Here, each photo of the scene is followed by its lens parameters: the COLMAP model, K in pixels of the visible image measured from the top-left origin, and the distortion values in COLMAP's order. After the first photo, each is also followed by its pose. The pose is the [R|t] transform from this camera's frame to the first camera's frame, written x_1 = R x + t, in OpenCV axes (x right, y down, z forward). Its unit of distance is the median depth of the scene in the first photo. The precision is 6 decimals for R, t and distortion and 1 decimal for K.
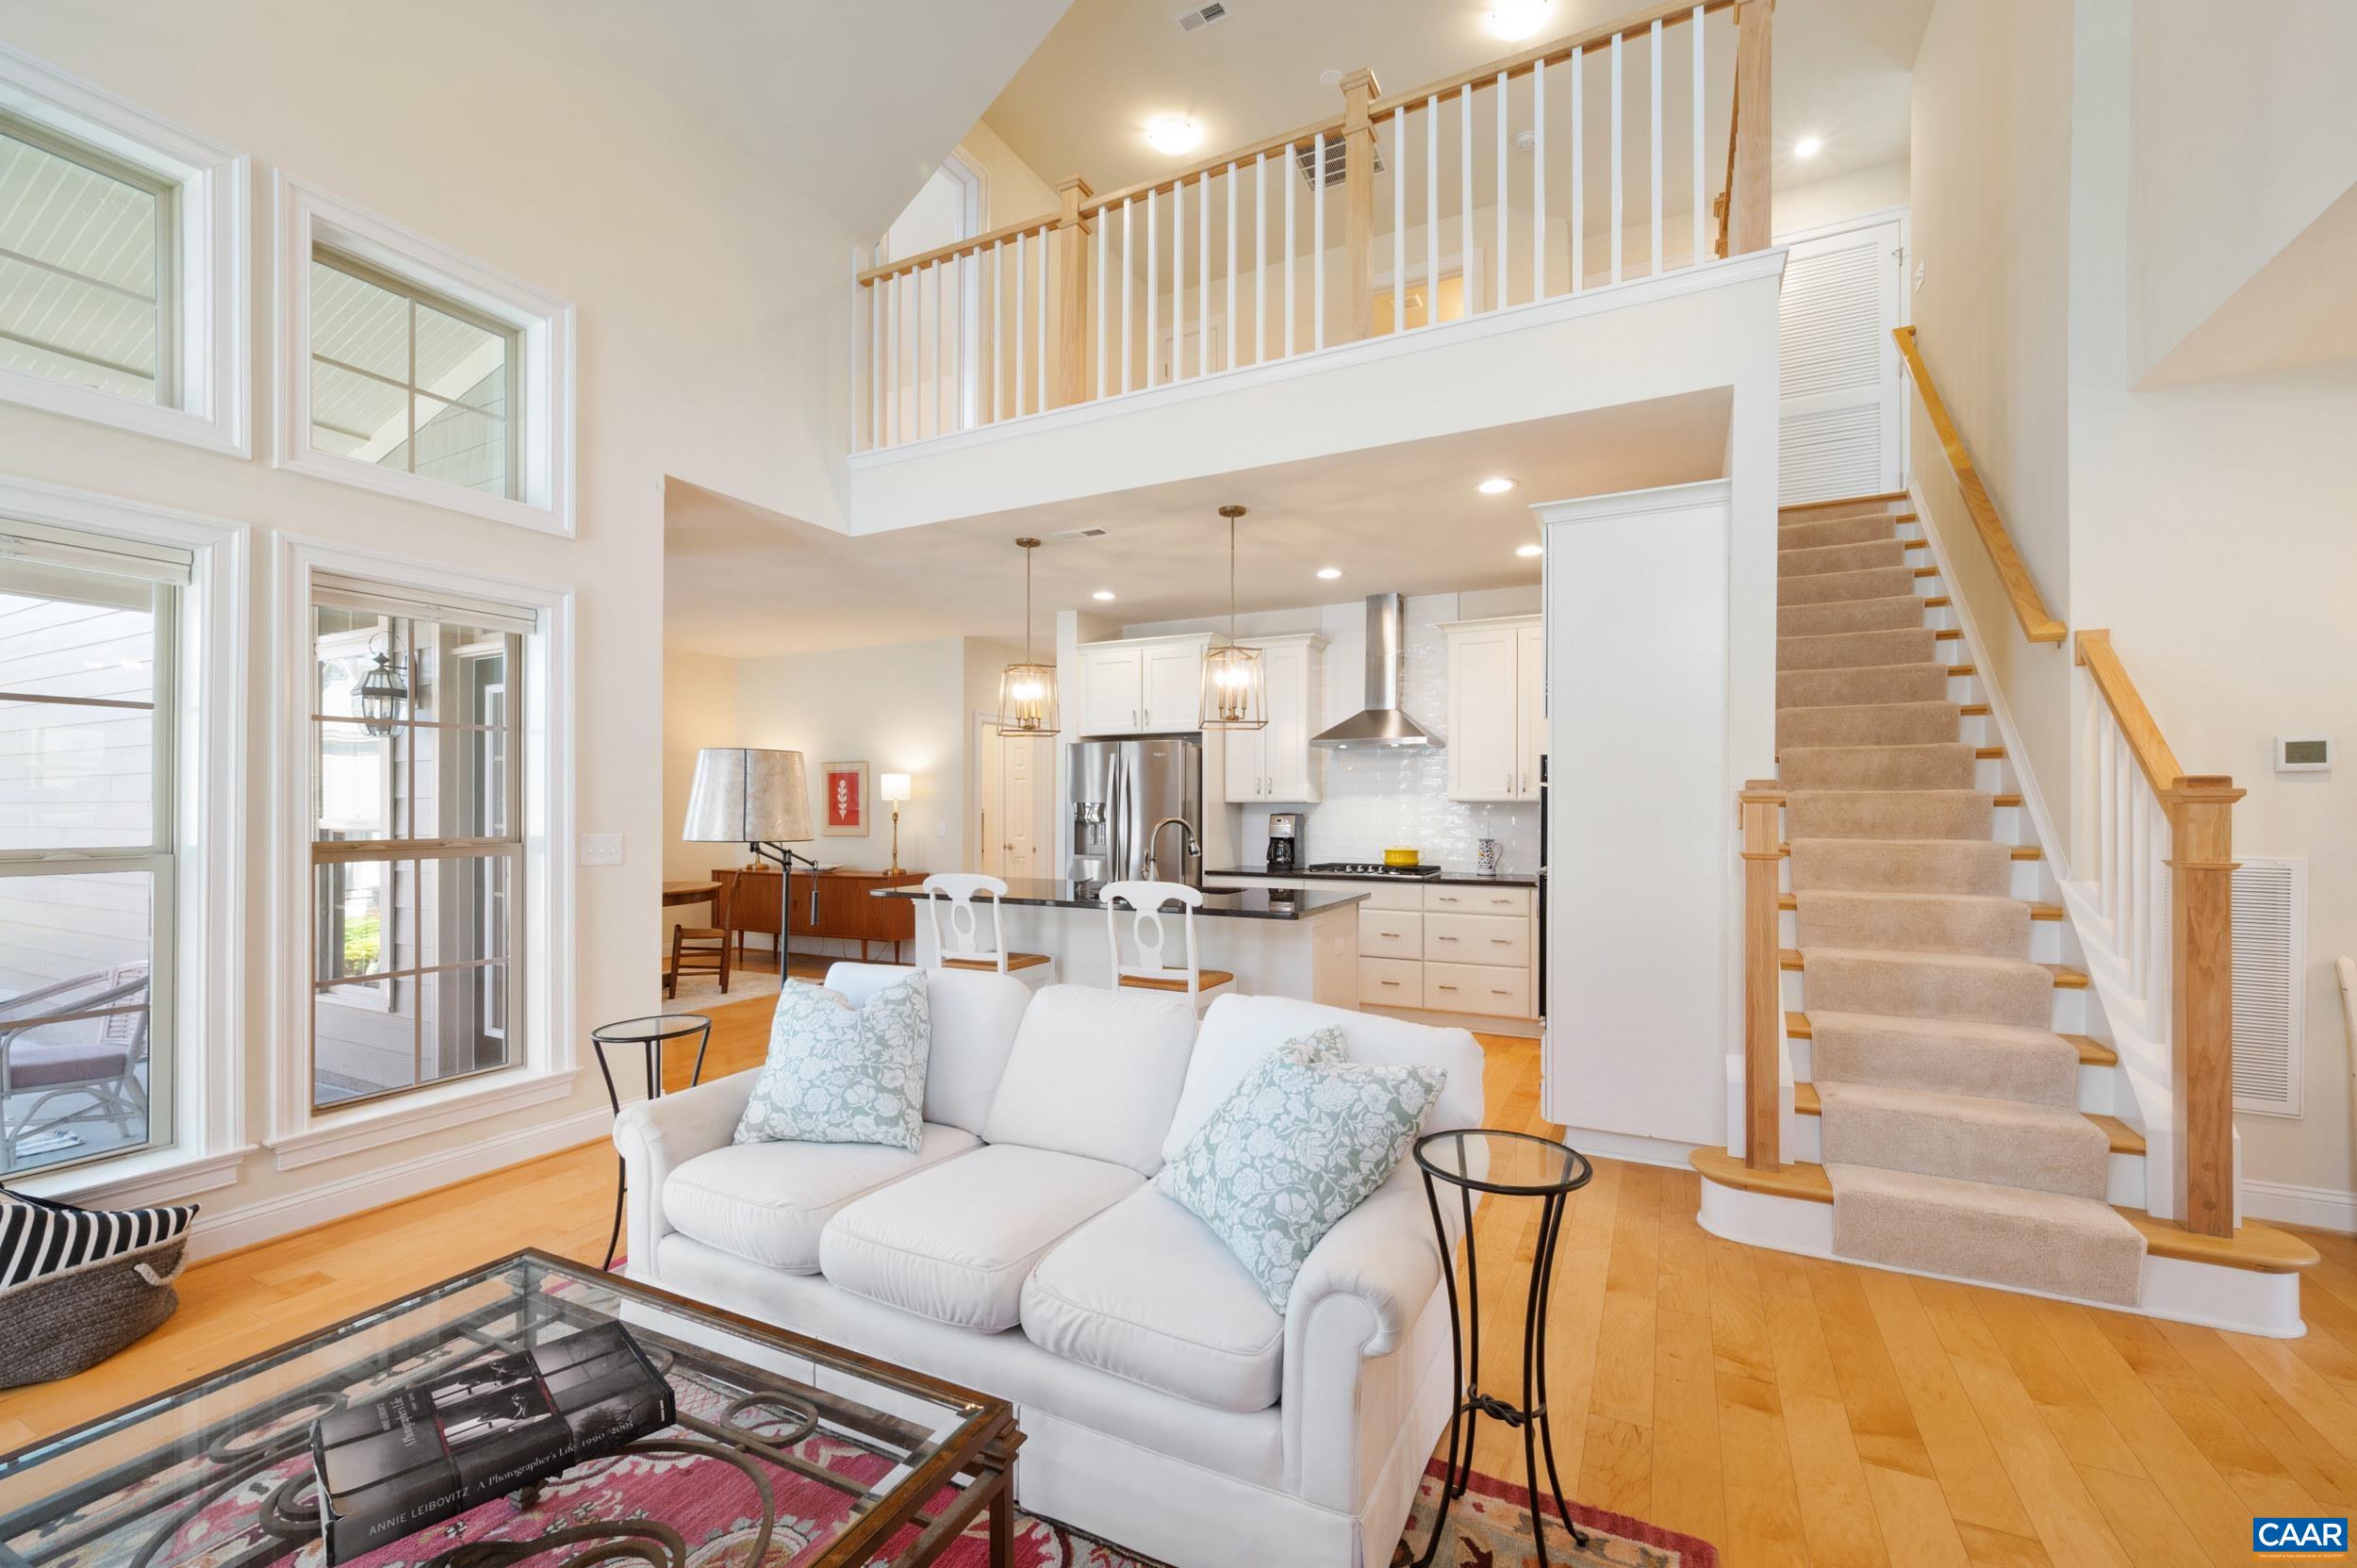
lens RADIAL K [[977.5, 0, 1180.8], [0, 977.5, 799.2], [0, 0, 1]] dist [0.002112, 0.000349]
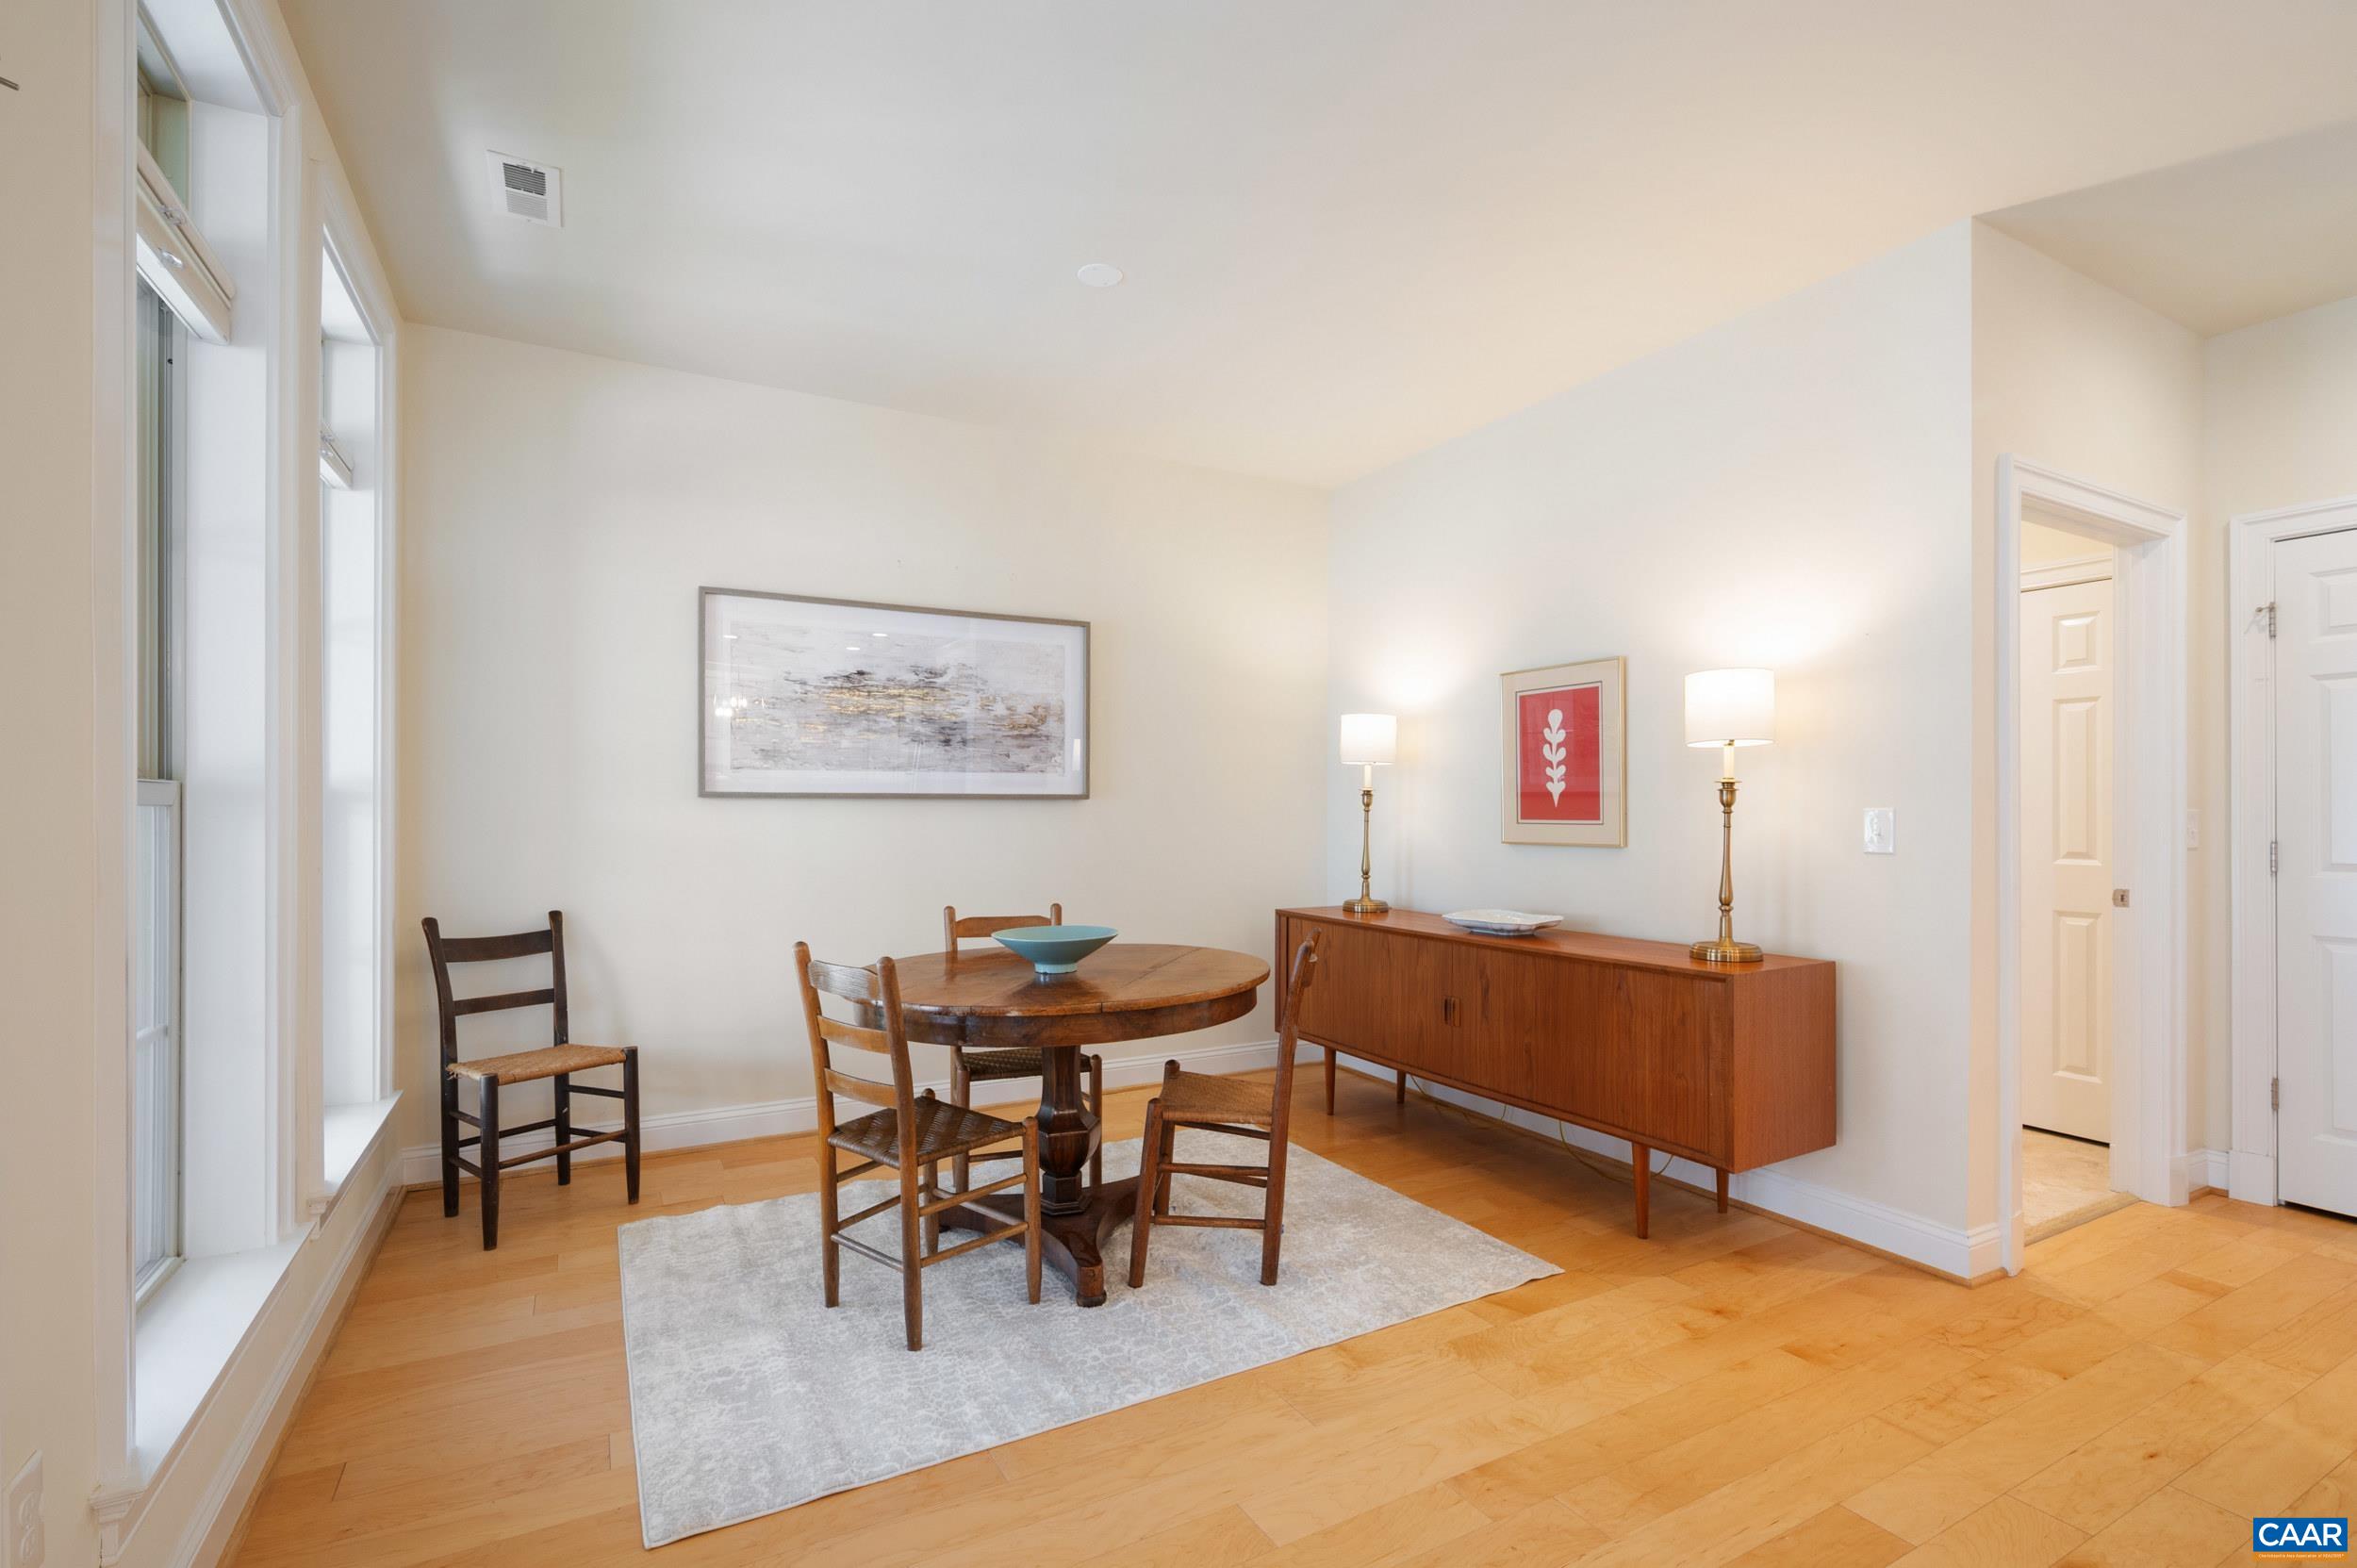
lens RADIAL K [[1066.8, 0, 1170.5], [0, 1066.8, 794.9], [0, 0, 1]] dist [0.000907, 0.000226]
pose [[0.824884, -0.005827, -0.565272, -0.317467], [0.001359, 0.999964, -0.008325, 0.028556], [0.565301, 0.006099, 0.824862, 0.757107]]
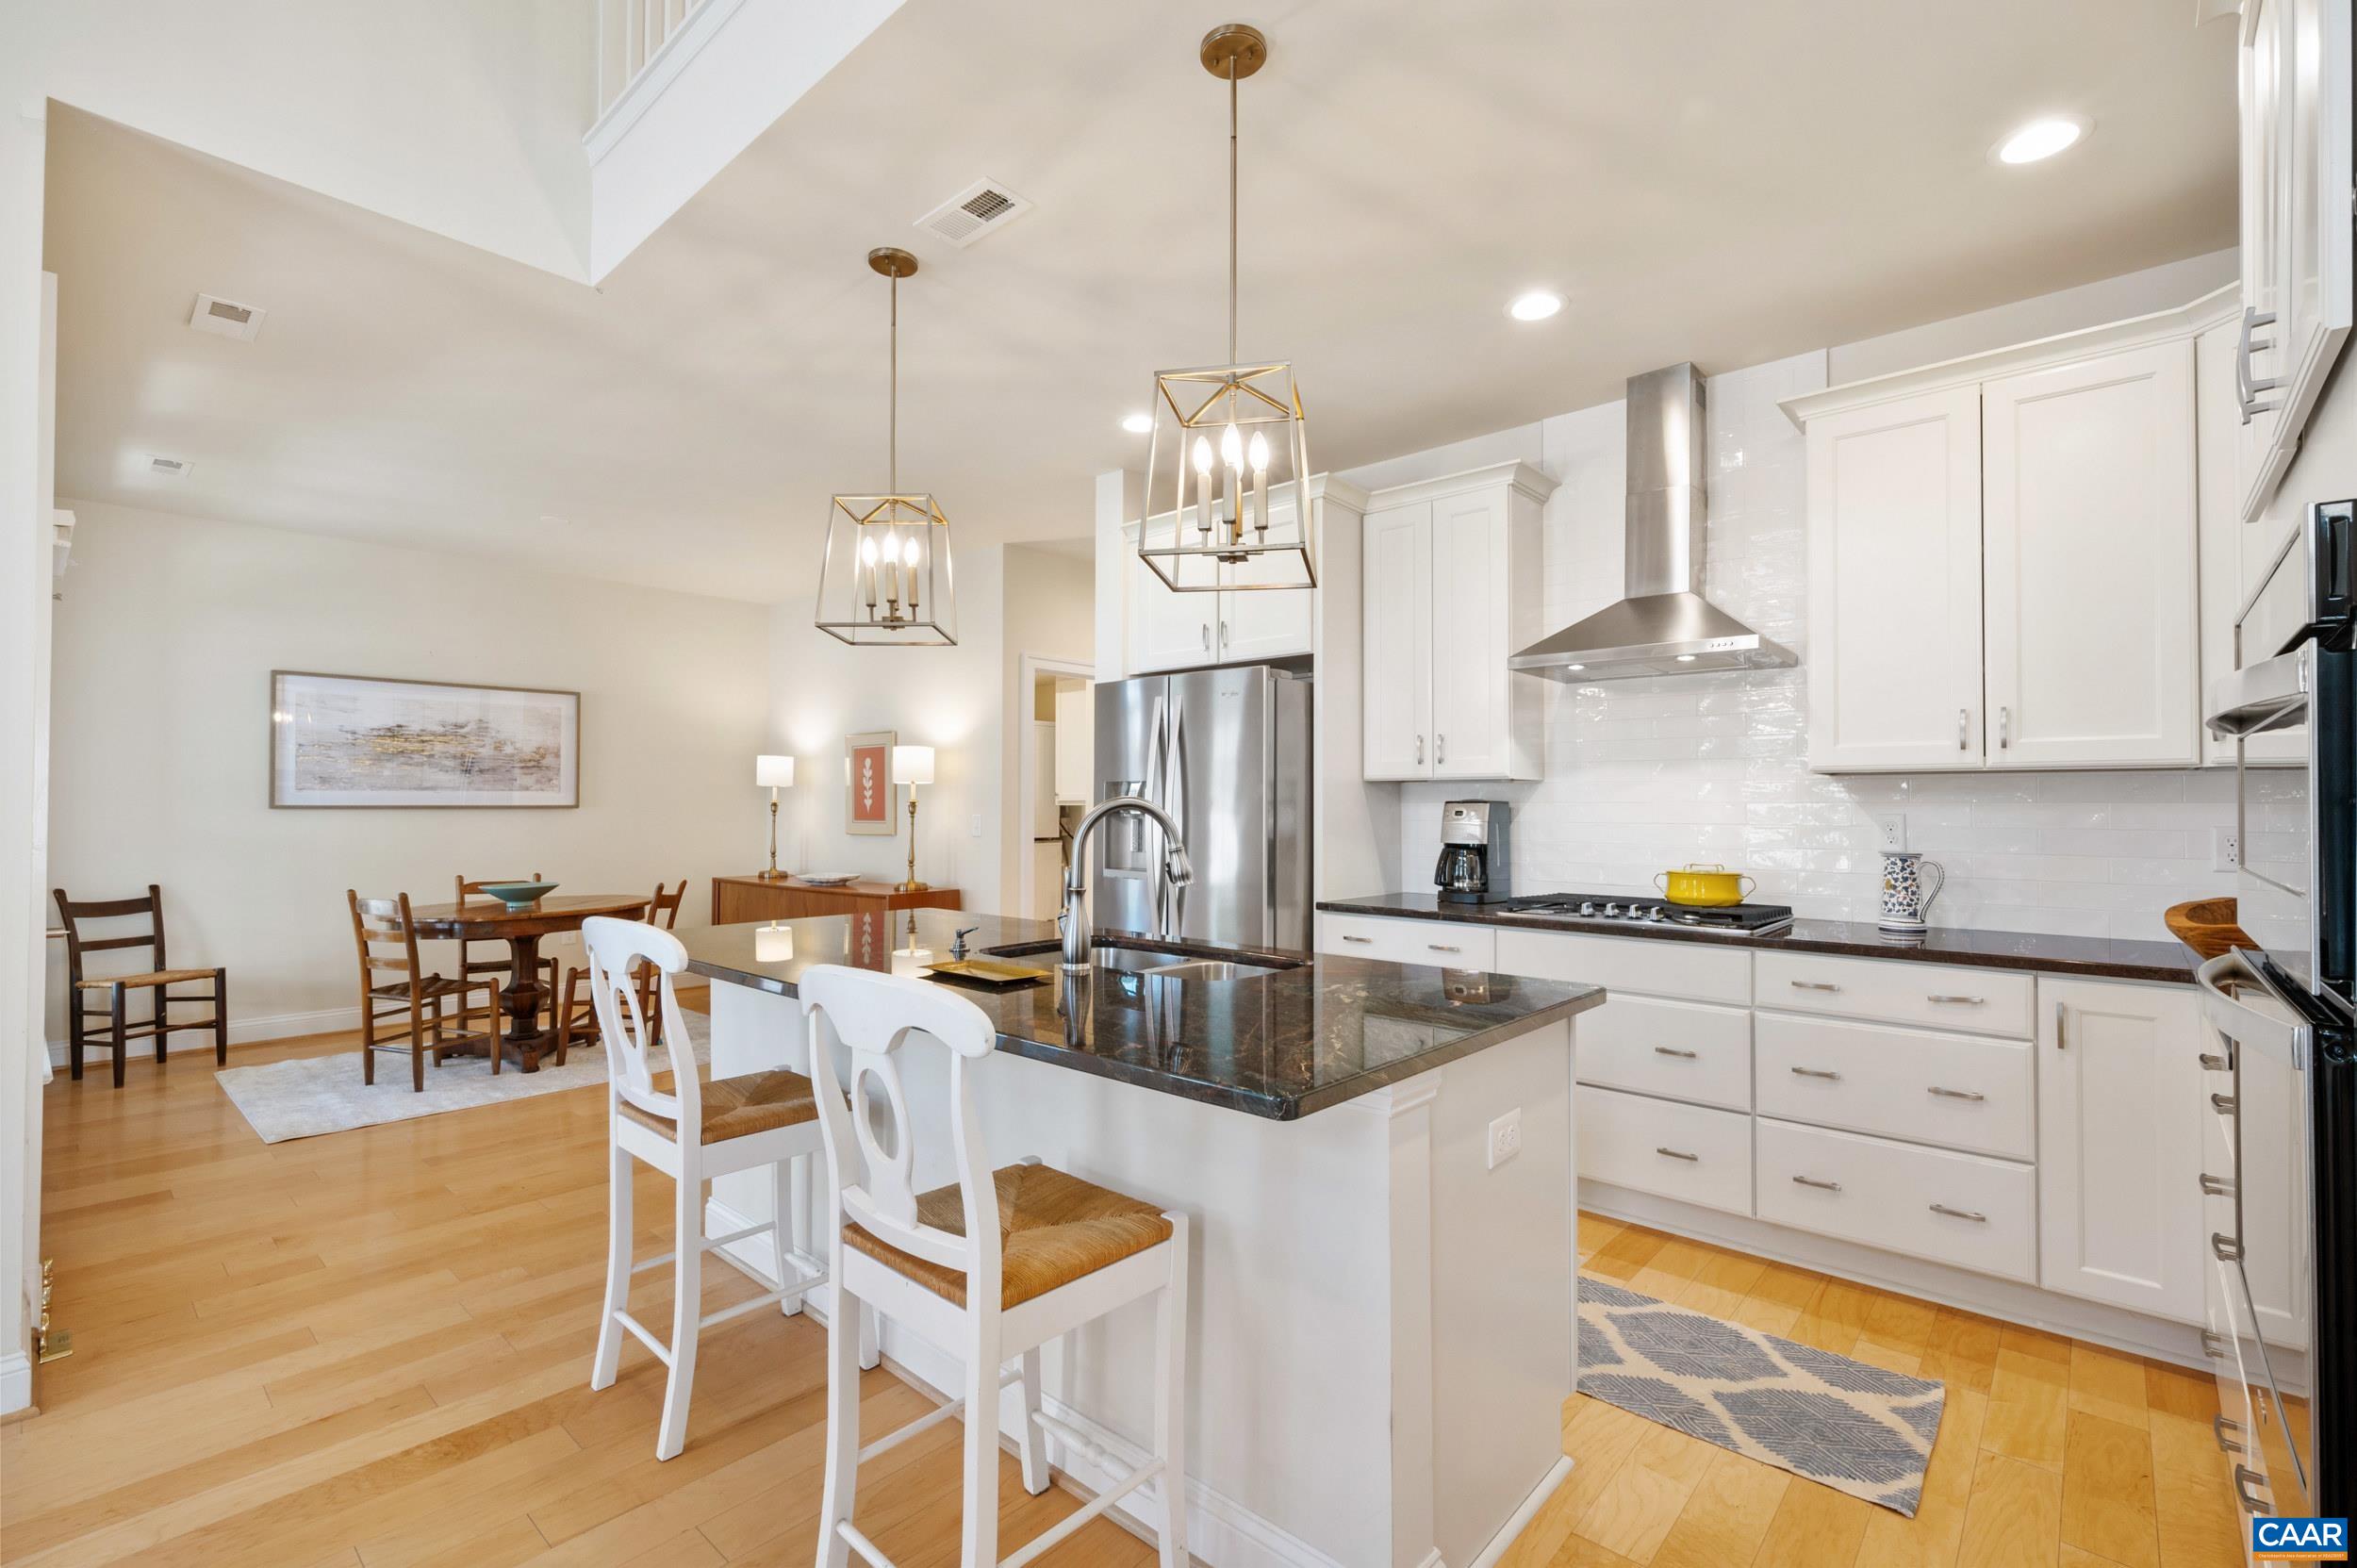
lens RADIAL K [[1041.6, 0, 1178.5], [0, 1041.6, 784.0], [0, 0, 1]] dist [0.000437, 0.000906]
pose [[0.966306, -0.003426, -0.257374, 0.108826], [-0.000432, 0.999888, -0.014934, 0.015998], [0.257396, 0.014542, 0.966197, 0.437647]]
